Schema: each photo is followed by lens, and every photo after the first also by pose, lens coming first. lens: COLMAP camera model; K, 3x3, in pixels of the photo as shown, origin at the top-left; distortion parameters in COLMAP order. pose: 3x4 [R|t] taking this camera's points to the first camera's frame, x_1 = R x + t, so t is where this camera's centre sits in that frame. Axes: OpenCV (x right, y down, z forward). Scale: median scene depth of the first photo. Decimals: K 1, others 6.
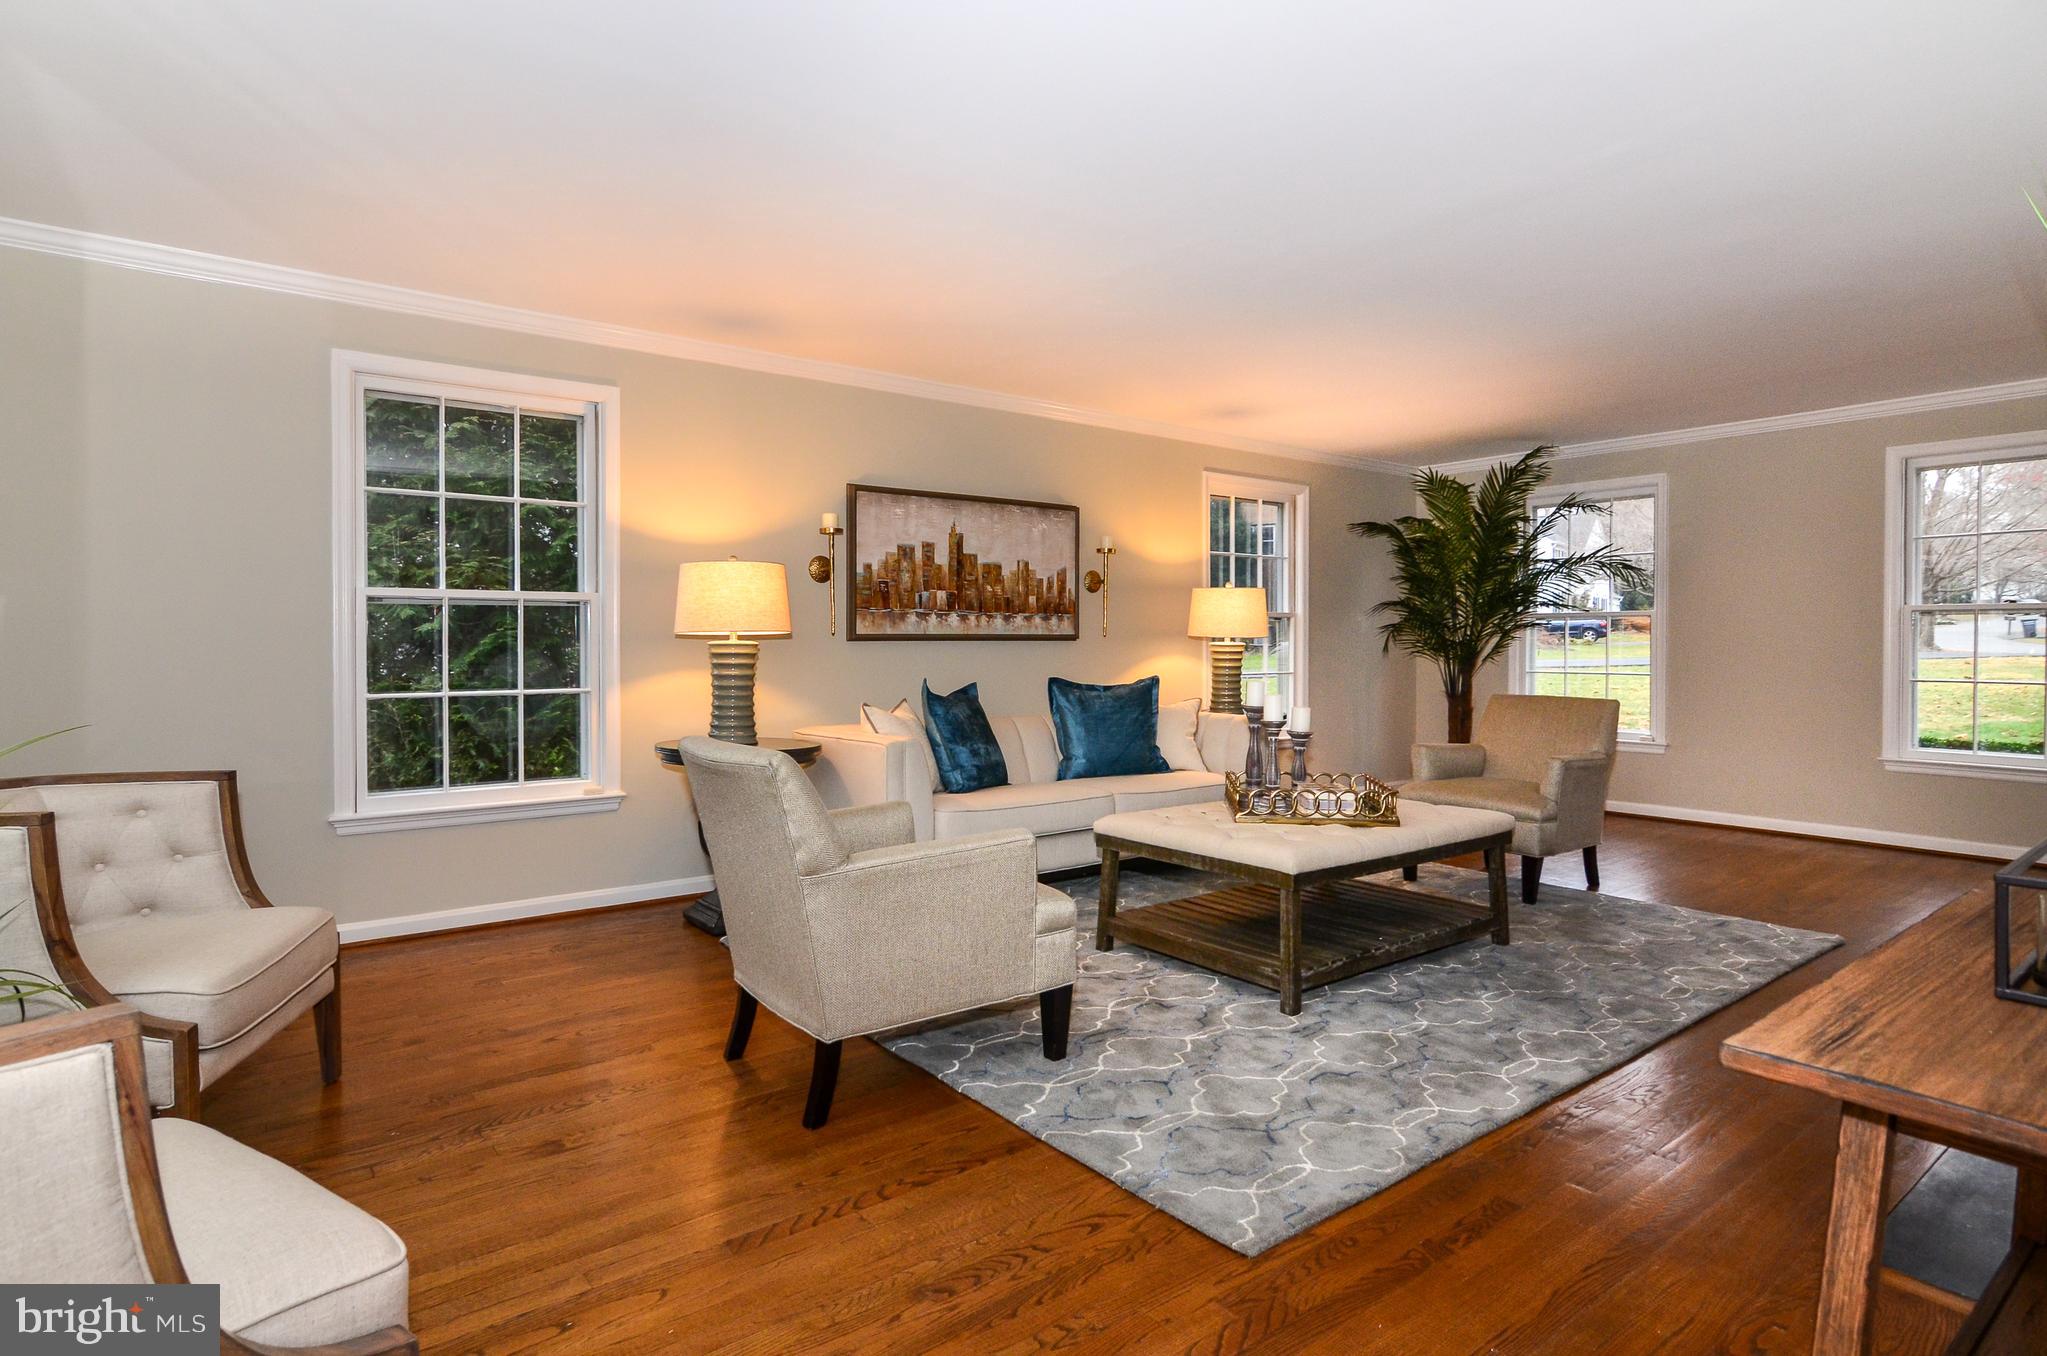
lens RADIAL K [[1060.2, 0, 1022.1], [0, 1060.2, 633.4], [0, 0, 1]] dist [-0.007474, 0.000527]
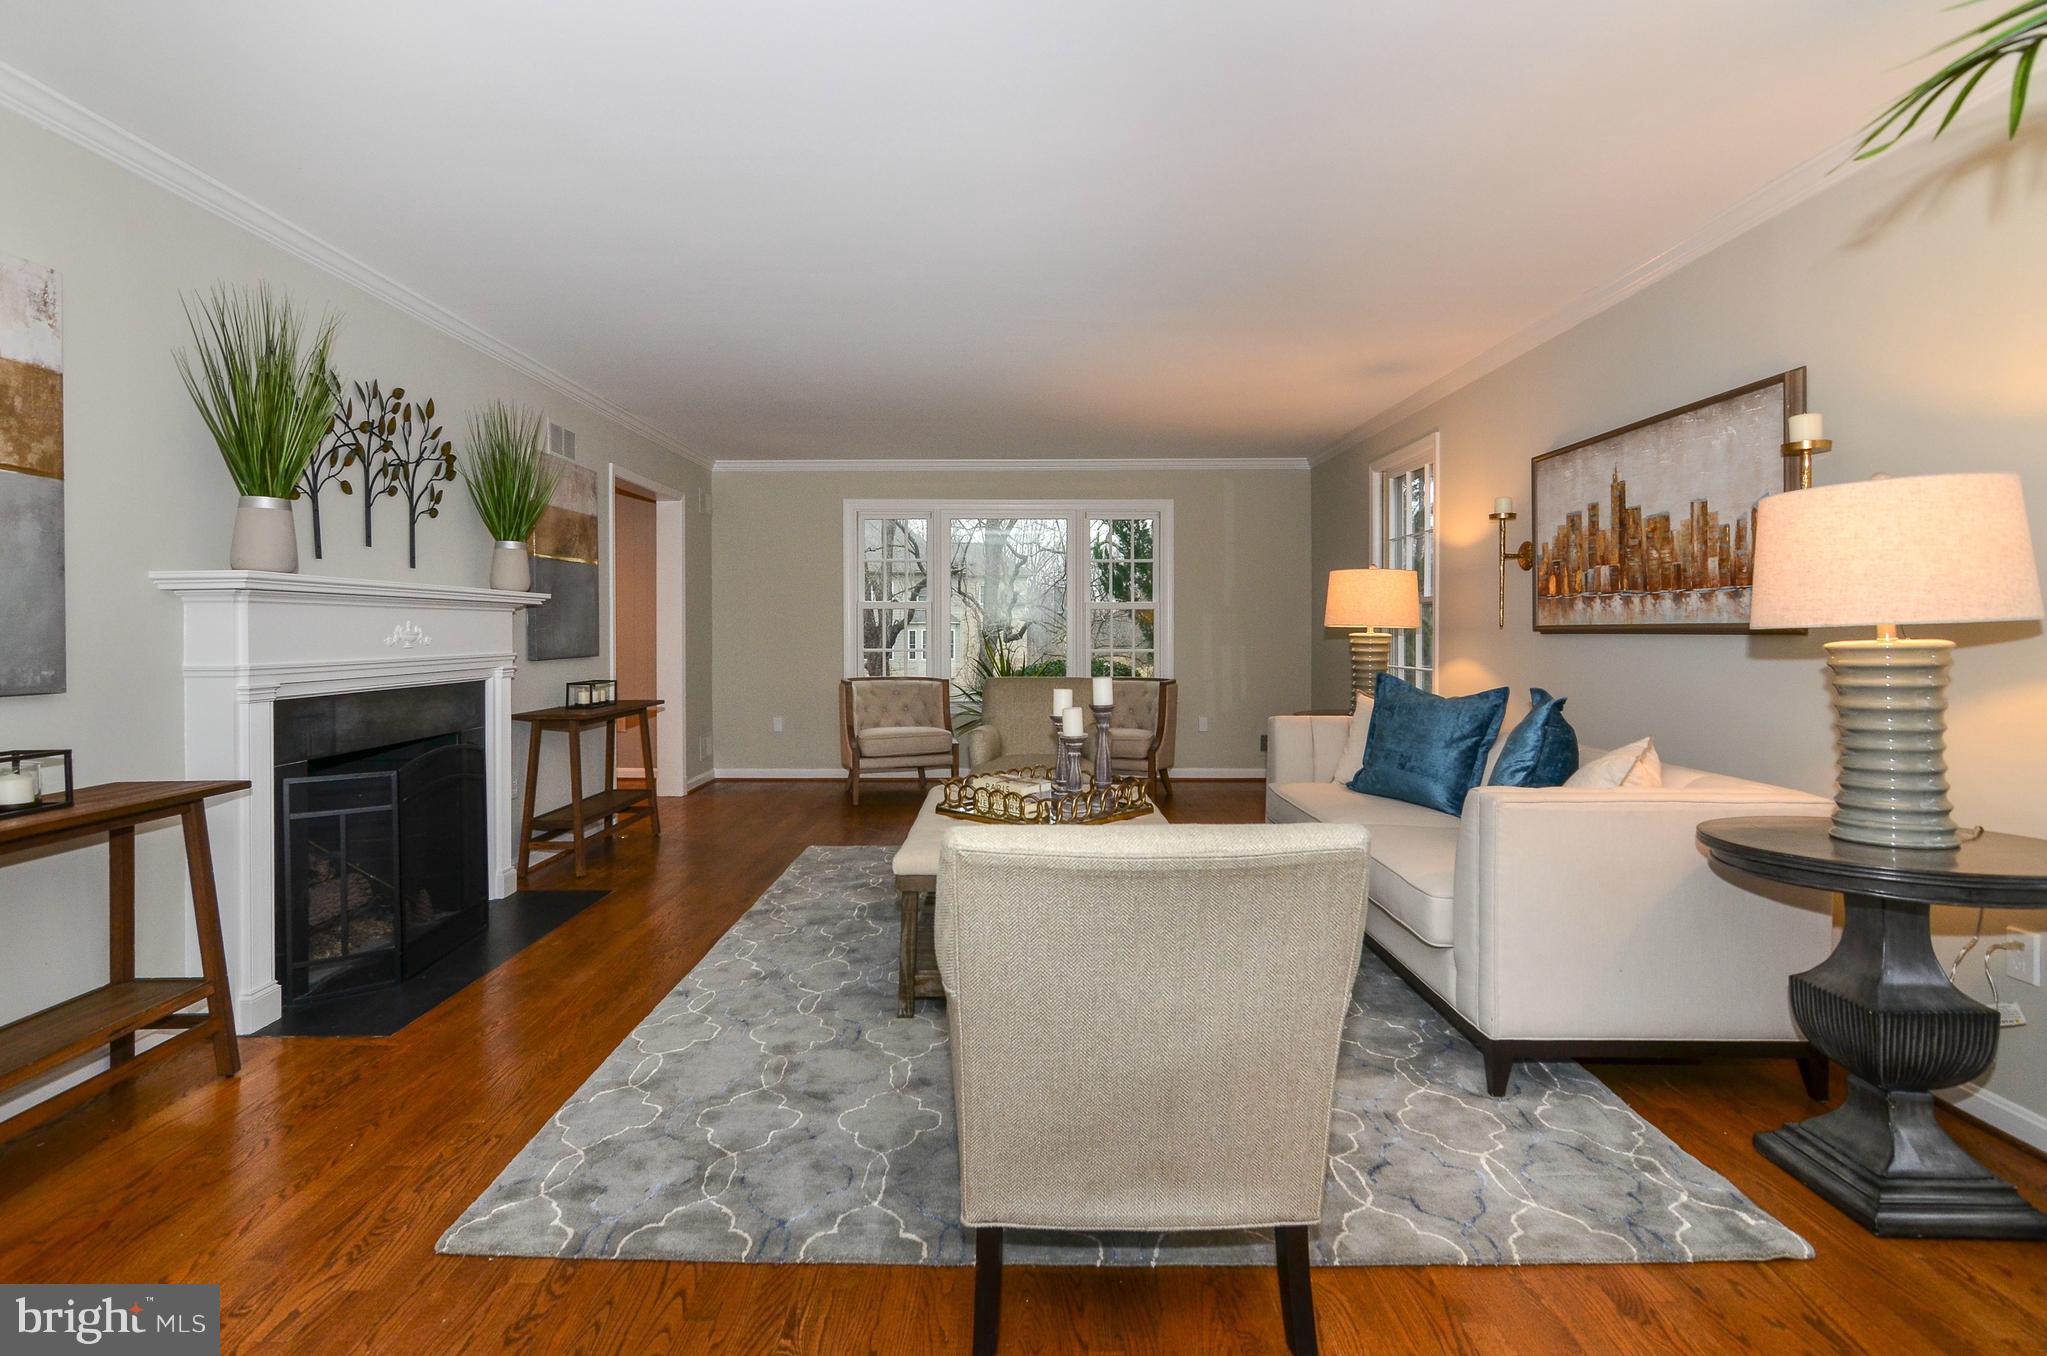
lens RADIAL K [[1060.2, 0, 1022.1], [0, 1060.2, 633.4], [0, 0, 1]] dist [-0.007474, 0.000527]
pose [[-0.620454, -0.000979, -0.784242, 0.740957], [-0.001646, 0.999999, 0.000054, 0.007334], [0.784241, 0.001324, -0.620455, 1.125400]]
